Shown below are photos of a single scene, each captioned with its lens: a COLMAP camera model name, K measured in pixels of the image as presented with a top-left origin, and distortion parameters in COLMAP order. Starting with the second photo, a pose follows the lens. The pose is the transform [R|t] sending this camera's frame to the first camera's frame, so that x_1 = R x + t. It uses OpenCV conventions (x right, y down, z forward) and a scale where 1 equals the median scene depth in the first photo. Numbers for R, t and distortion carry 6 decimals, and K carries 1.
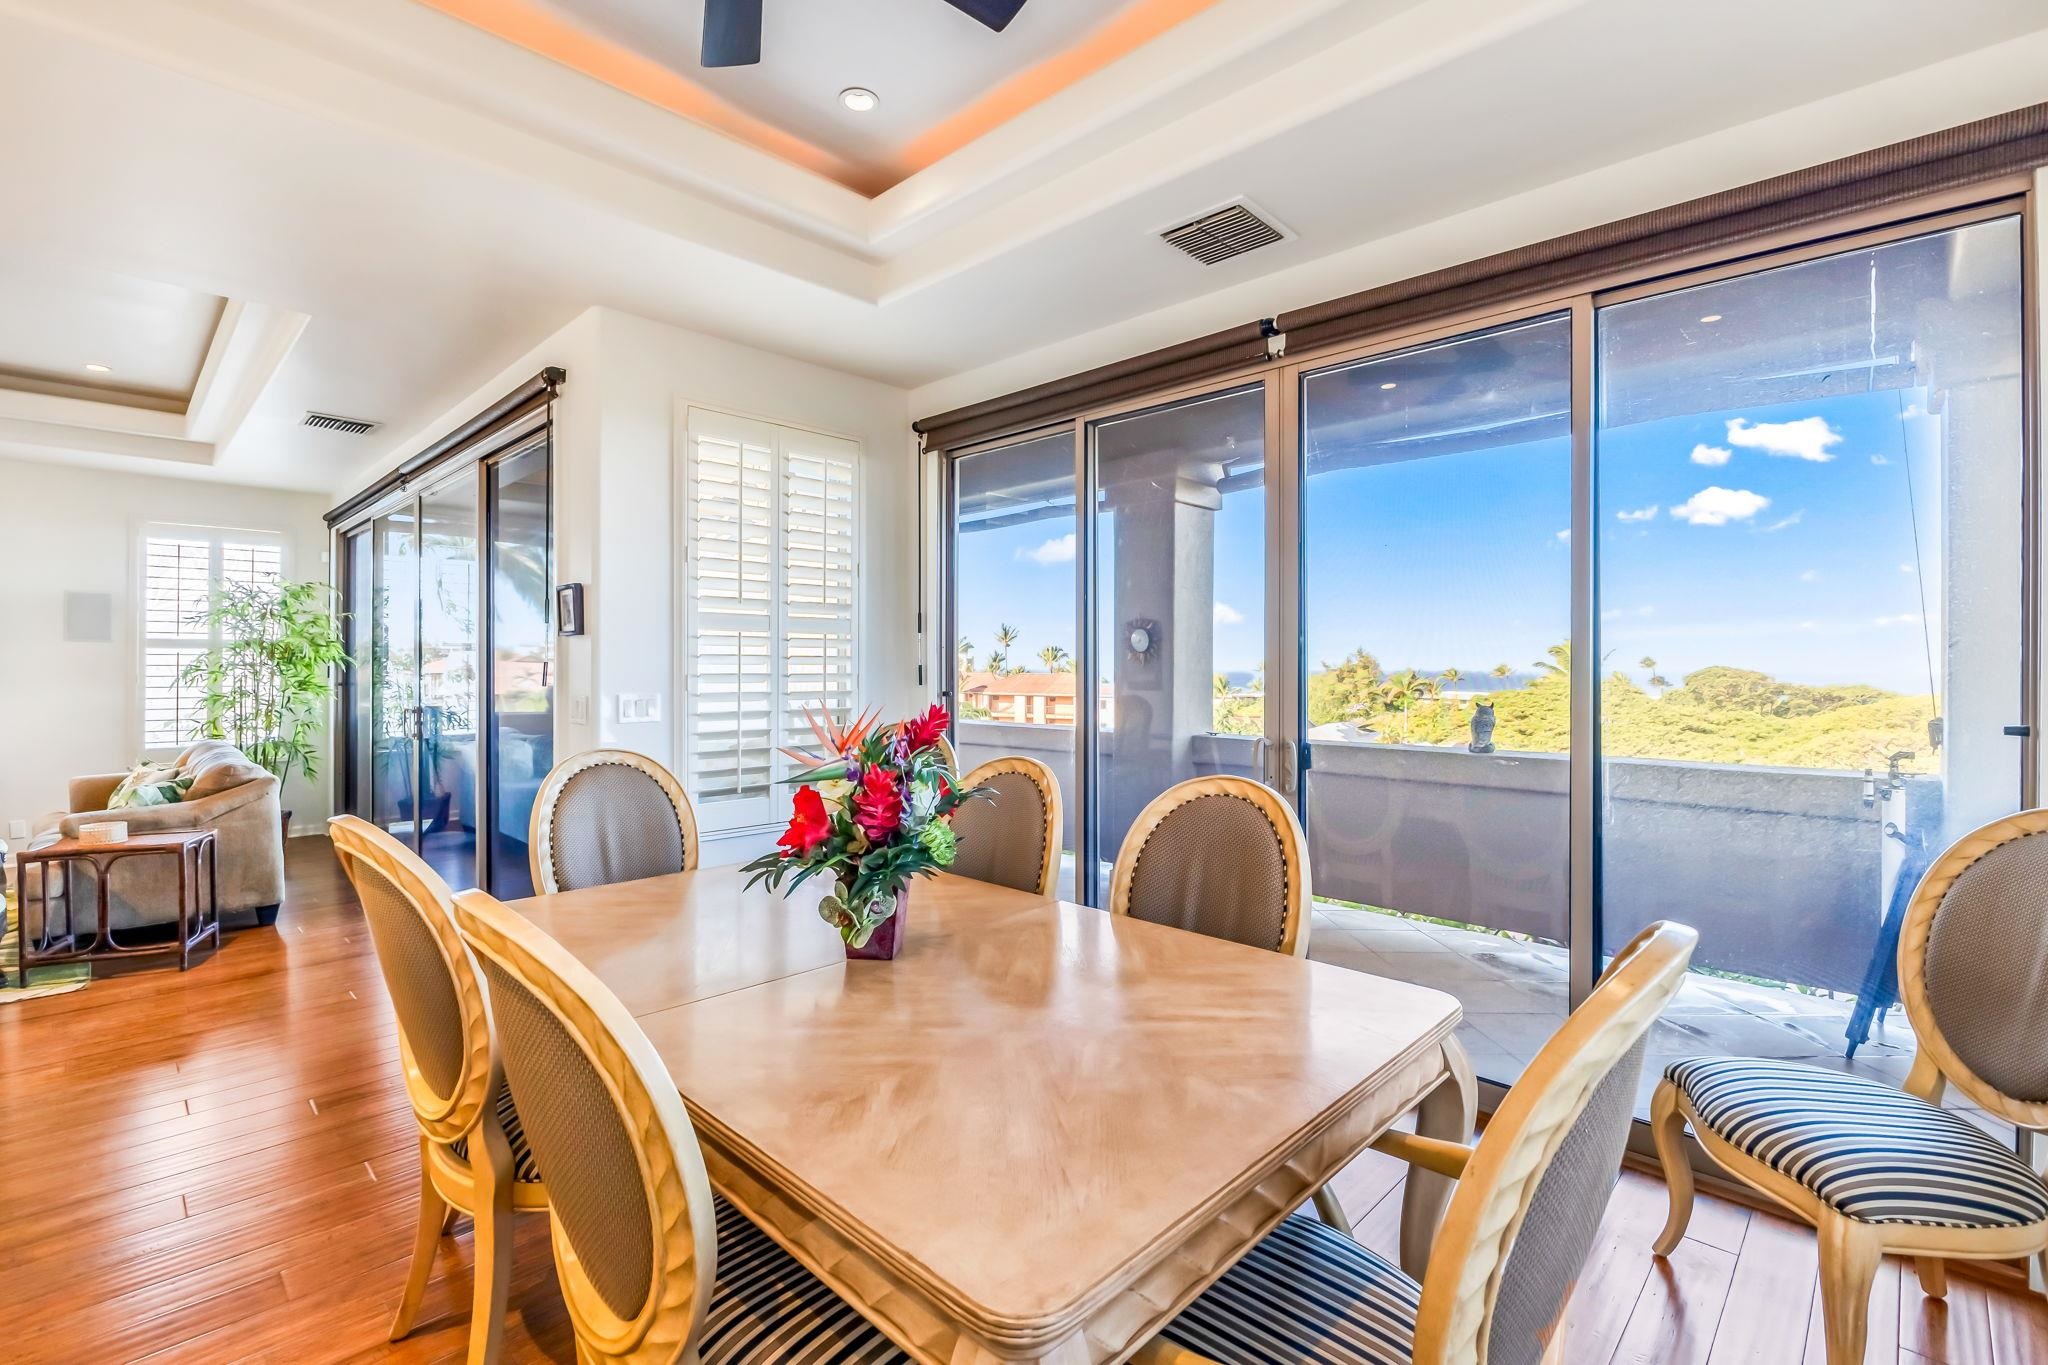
lens RADIAL K [[917.6, 0, 1024.7], [0, 917.6, 672.4], [0, 0, 1]] dist [-0.009652, 0.001097]
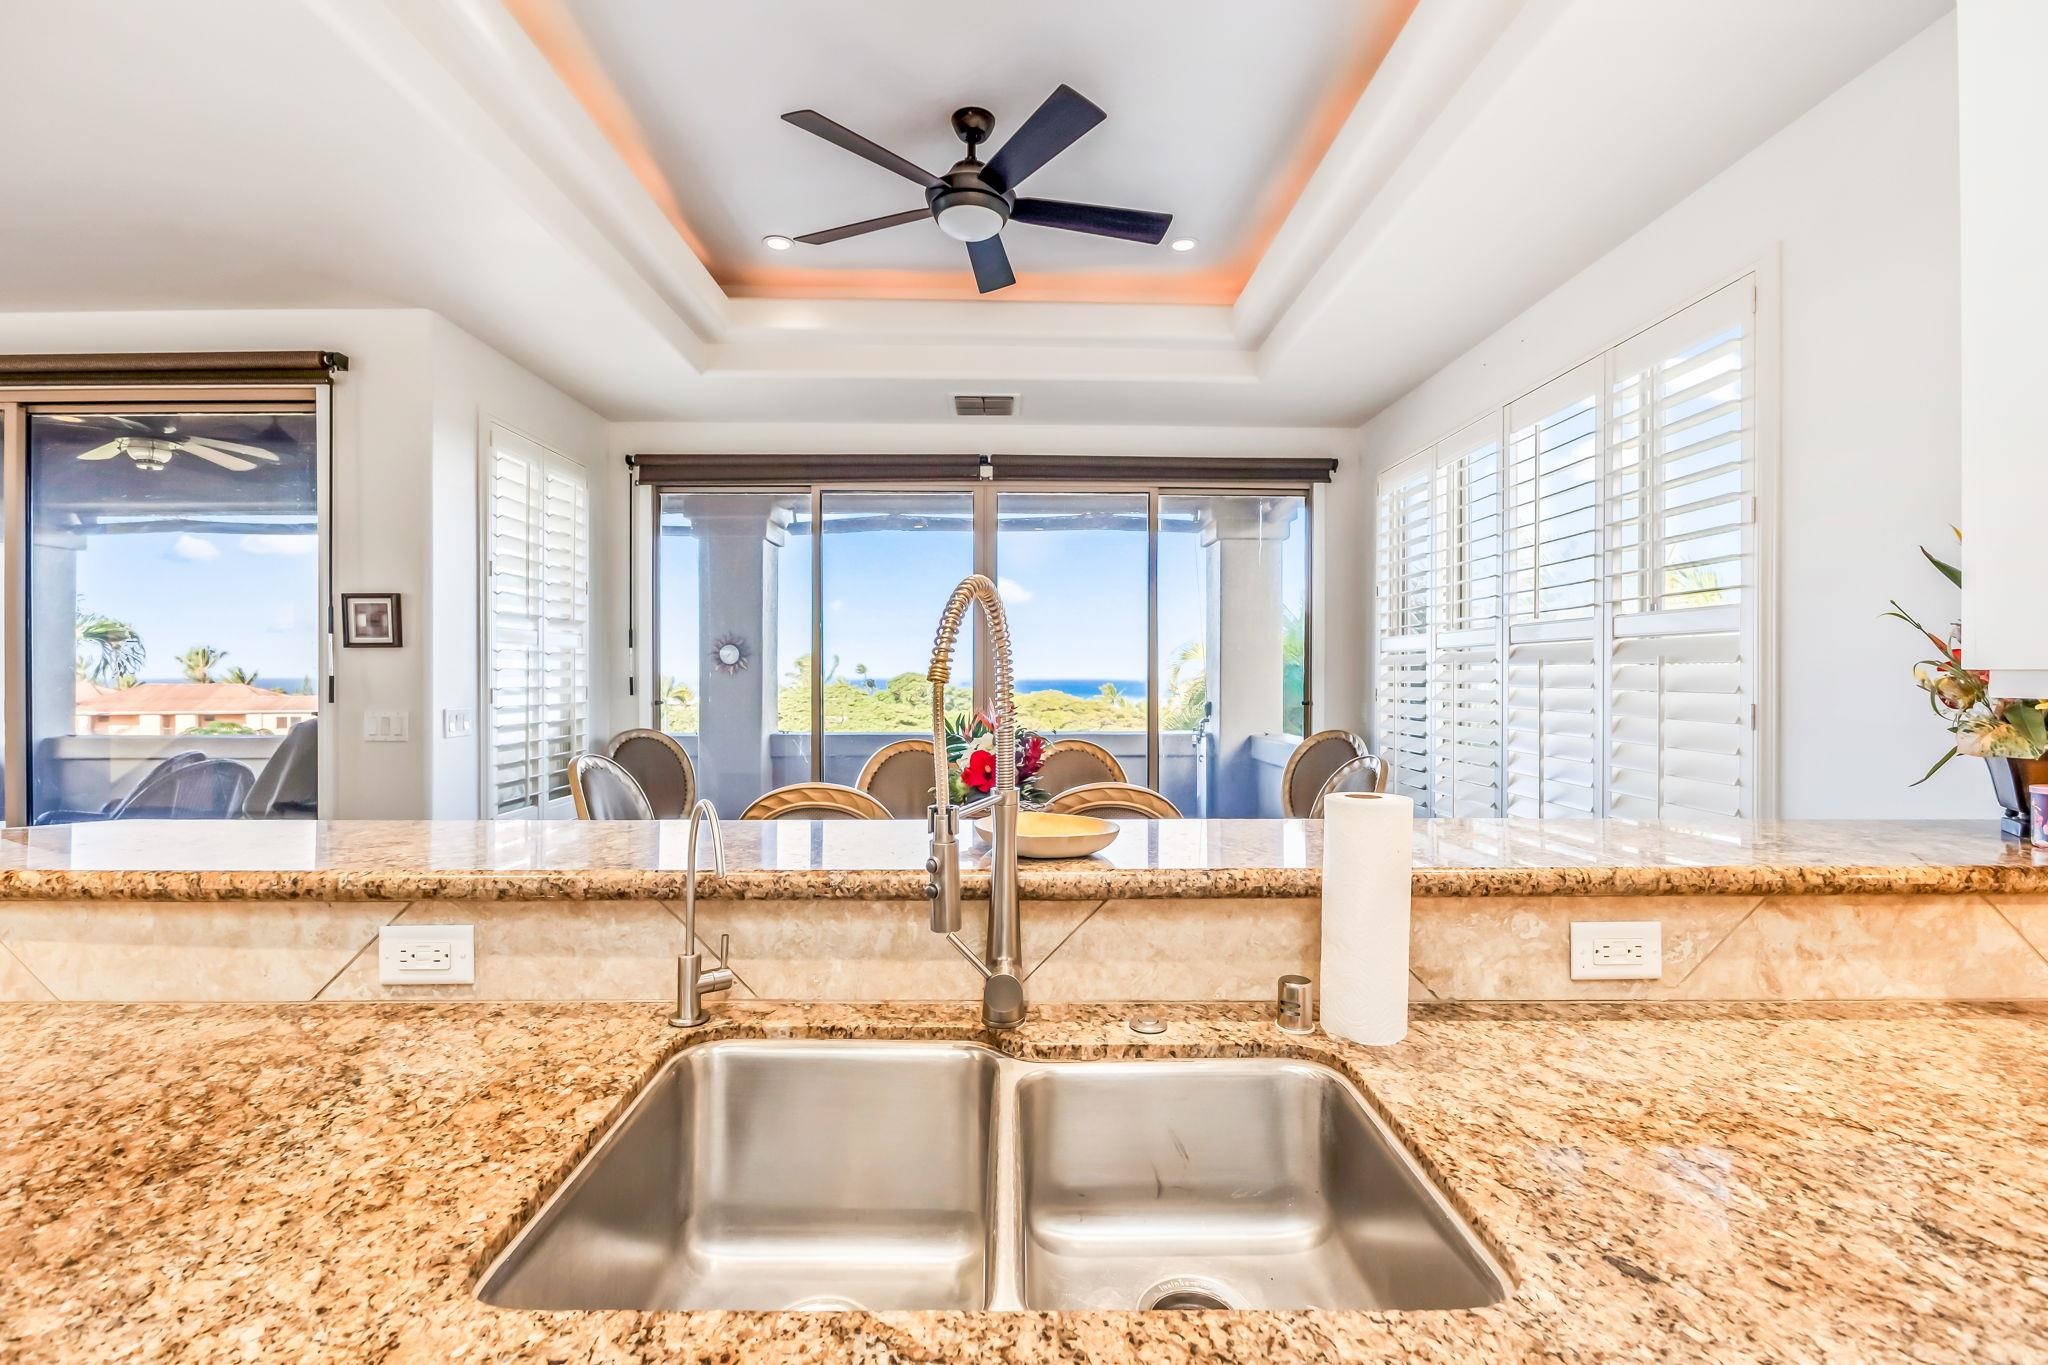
lens RADIAL K [[917.6, 0, 1026.5], [0, 917.6, 677.5], [0, 0, 1]] dist [-0.009652, 0.001097]
pose [[0.701702, -0.005901, 0.712446, -0.566924], [0.007175, 0.999974, 0.001215, -0.005207], [-0.712434, 0.004259, 0.701726, -0.105225]]
